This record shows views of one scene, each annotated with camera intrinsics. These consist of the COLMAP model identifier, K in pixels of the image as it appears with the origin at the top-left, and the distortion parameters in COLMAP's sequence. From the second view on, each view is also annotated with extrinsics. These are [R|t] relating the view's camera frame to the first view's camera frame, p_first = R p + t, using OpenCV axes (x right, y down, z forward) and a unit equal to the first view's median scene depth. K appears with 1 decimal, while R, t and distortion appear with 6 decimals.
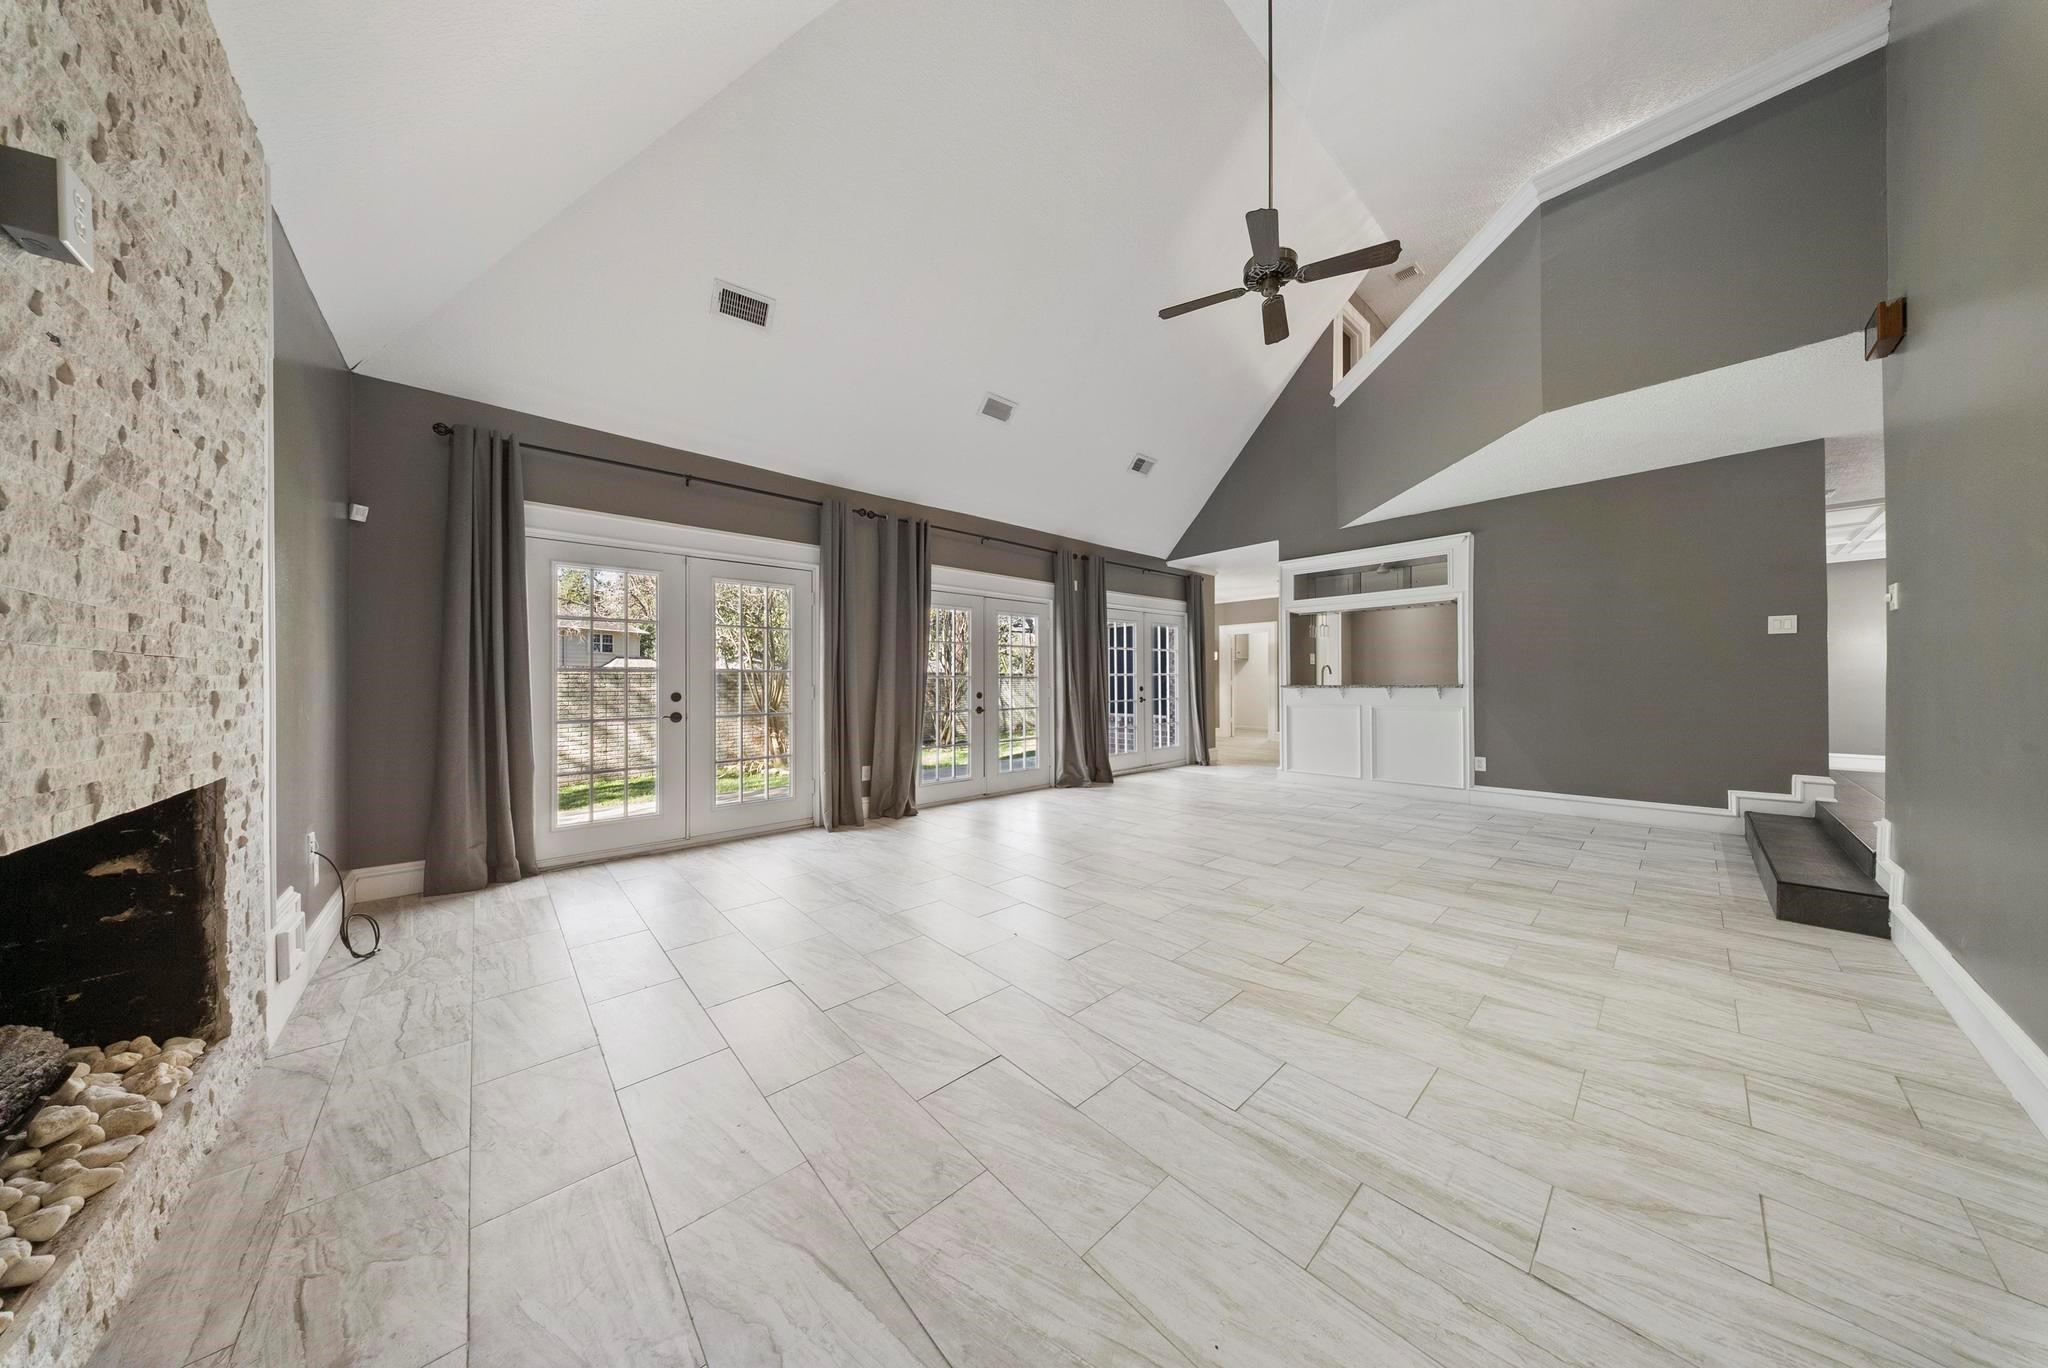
lens RADIAL K [[607.2, 0, 1030.4], [0, 607.2, 678.4], [0, 0, 1]] dist [-0.003513, -0.000714]
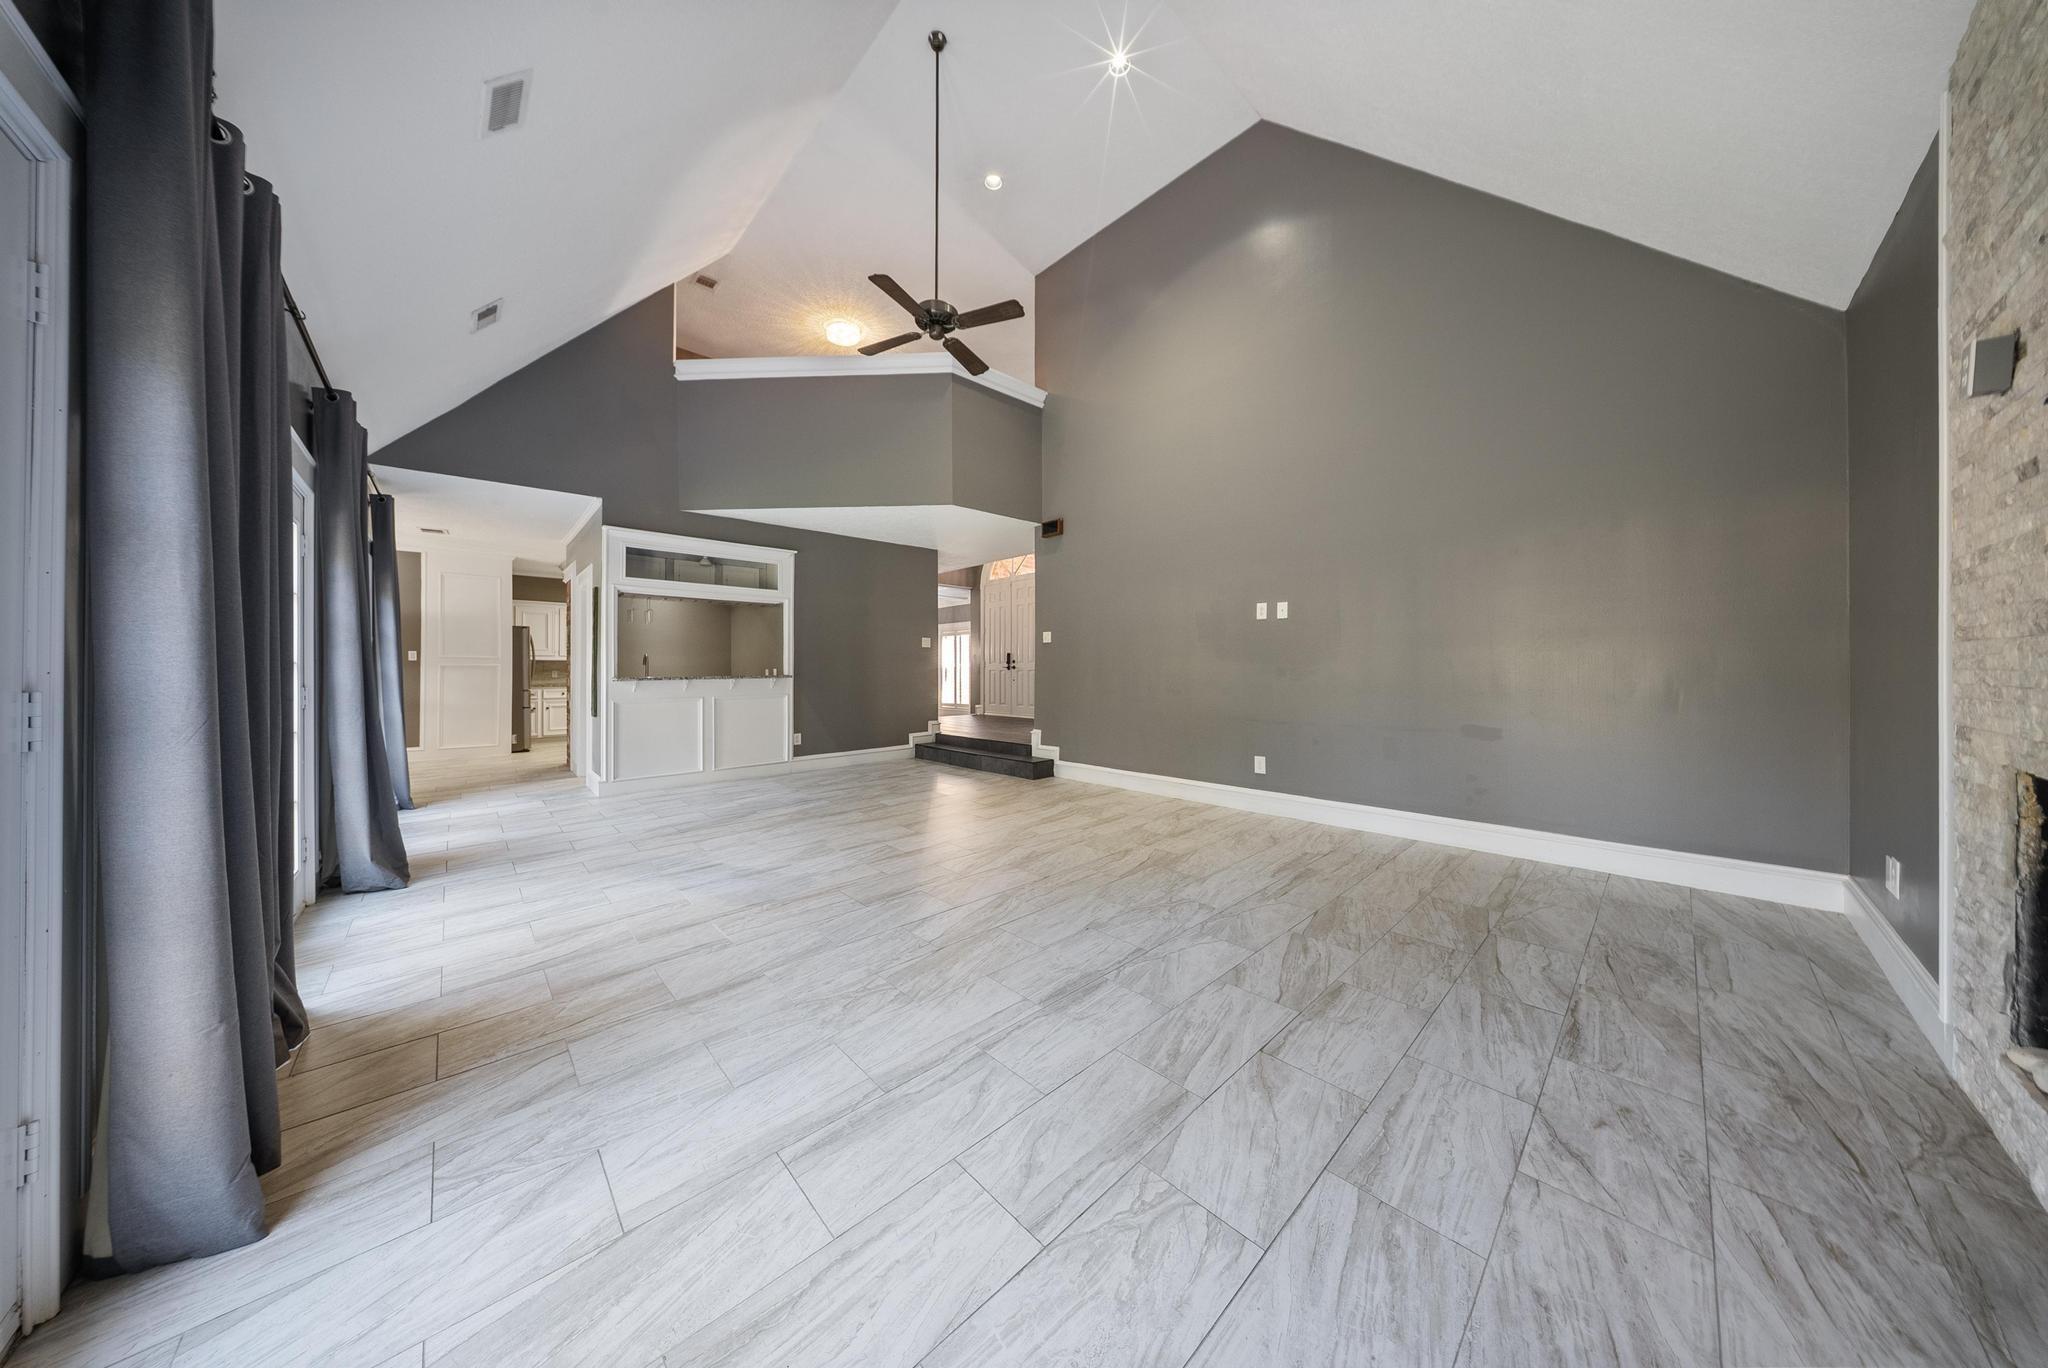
lens RADIAL K [[607.2, 0, 1009.7], [0, 607.2, 671.1], [0, 0, 1]] dist [-0.003513, -0.000714]
pose [[-0.003871, 0.001311, 0.999992, -1.108177], [-0.001083, 0.999999, -0.001315, 0.007323], [-0.999992, -0.001088, -0.003869, 1.246899]]
